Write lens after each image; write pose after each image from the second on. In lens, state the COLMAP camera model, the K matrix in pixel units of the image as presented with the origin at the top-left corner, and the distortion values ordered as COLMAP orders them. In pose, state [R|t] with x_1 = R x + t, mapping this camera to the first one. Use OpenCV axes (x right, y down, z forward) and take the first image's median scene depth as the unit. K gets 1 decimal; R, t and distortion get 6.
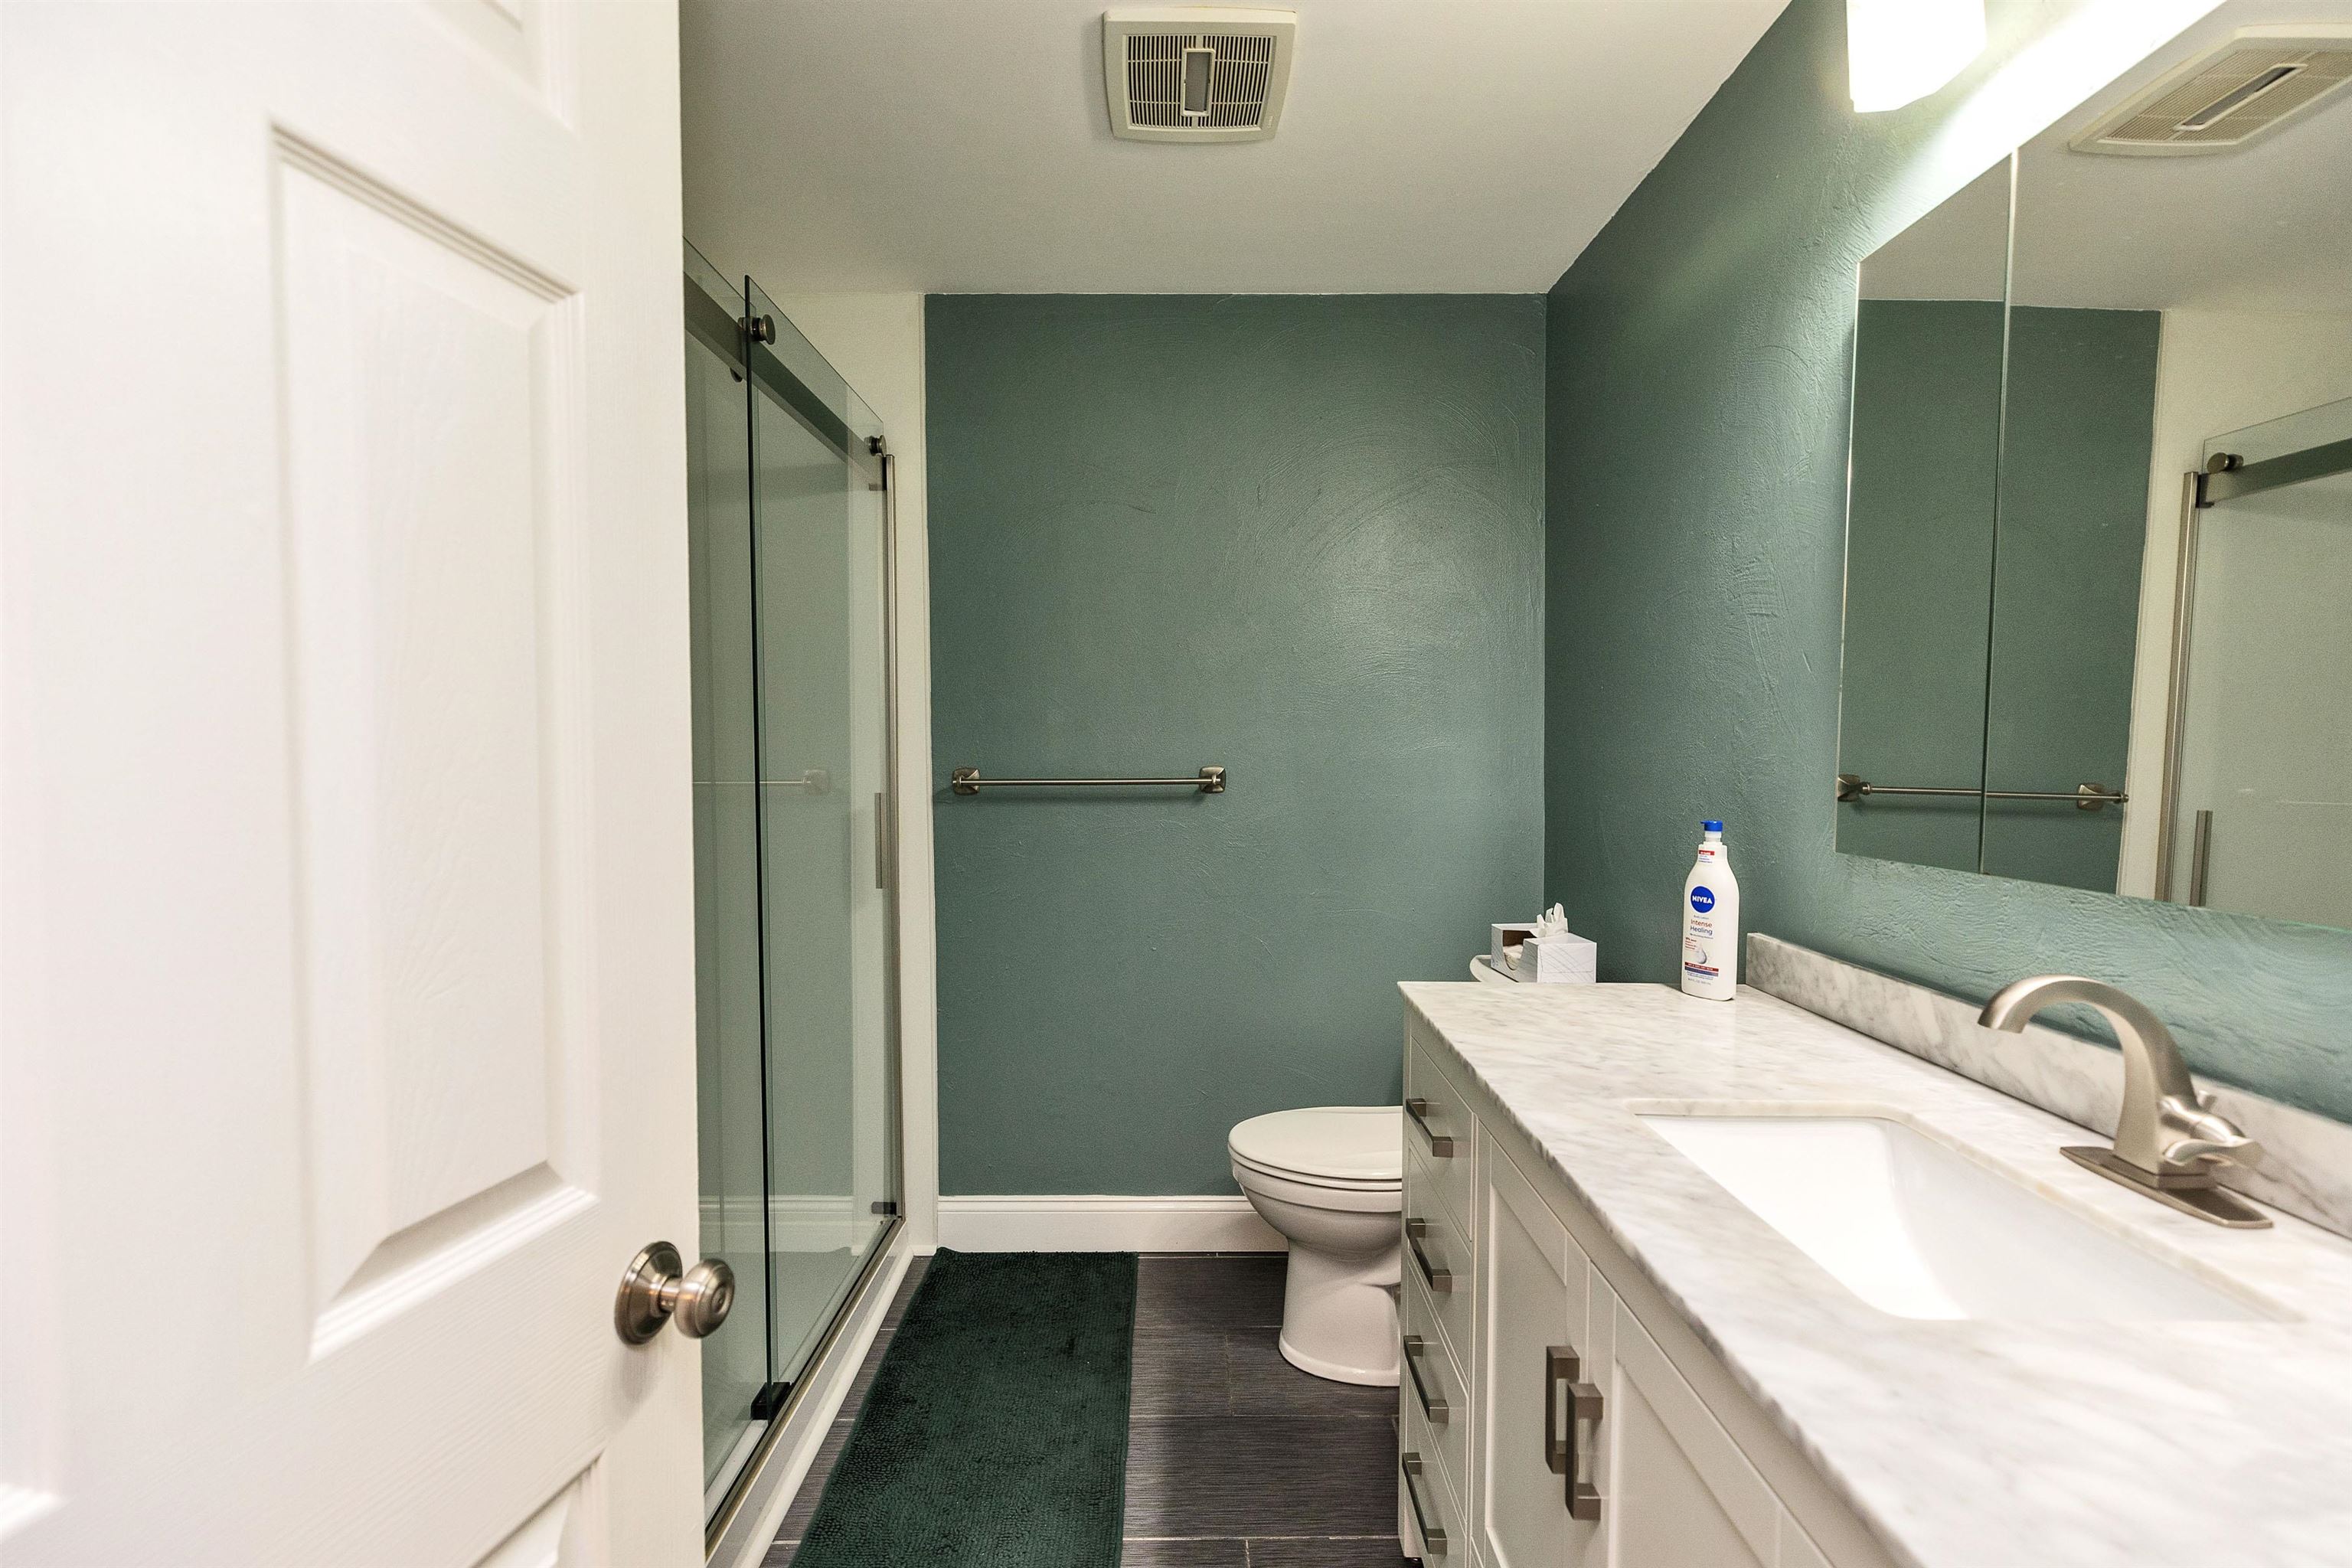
lens RADIAL K [[1049.2, 0, 1176.0], [0, 1049.2, 784.0], [0, 0, 1]] dist [0.000454, 0.000751]
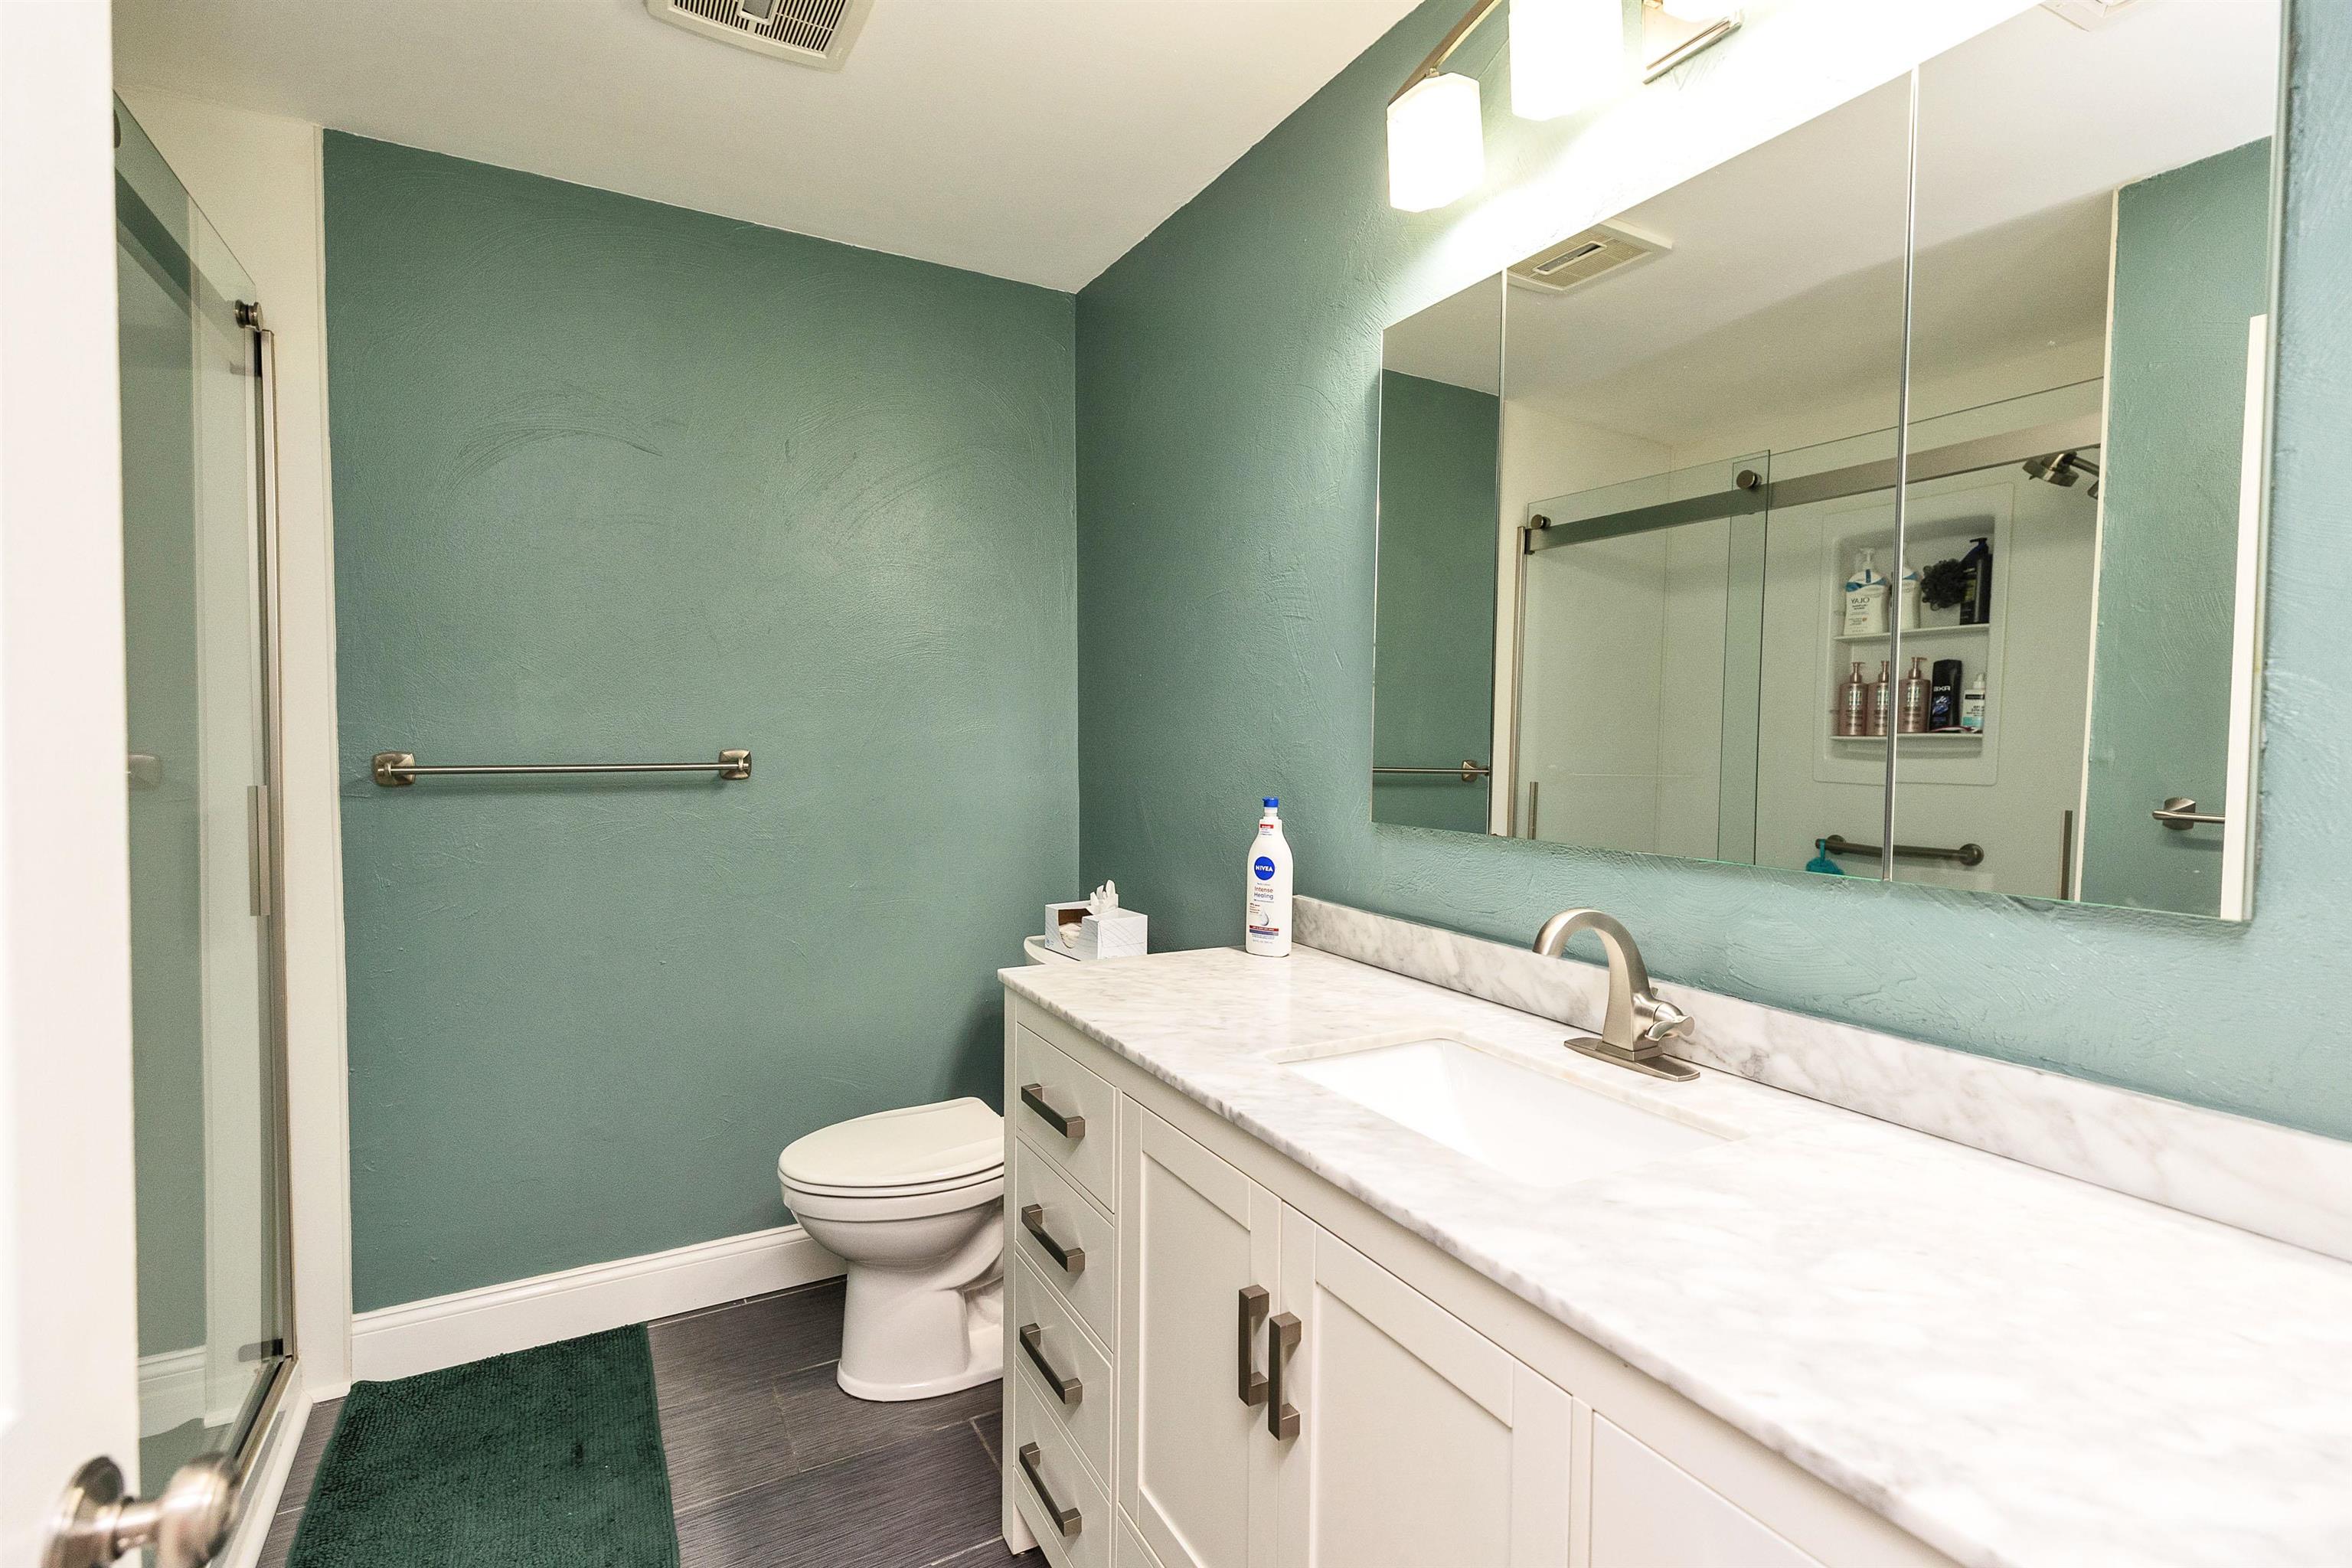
lens RADIAL K [[1083.0, 0, 1176.8], [0, 1083.0, 755.9], [0, 0, 1]] dist [0.001407, 0.000448]
pose [[0.874058, -0.003964, 0.485805, -0.123885], [0.008542, 0.999938, -0.007210, -0.002155], [-0.485746, 0.010452, 0.874038, 0.028230]]
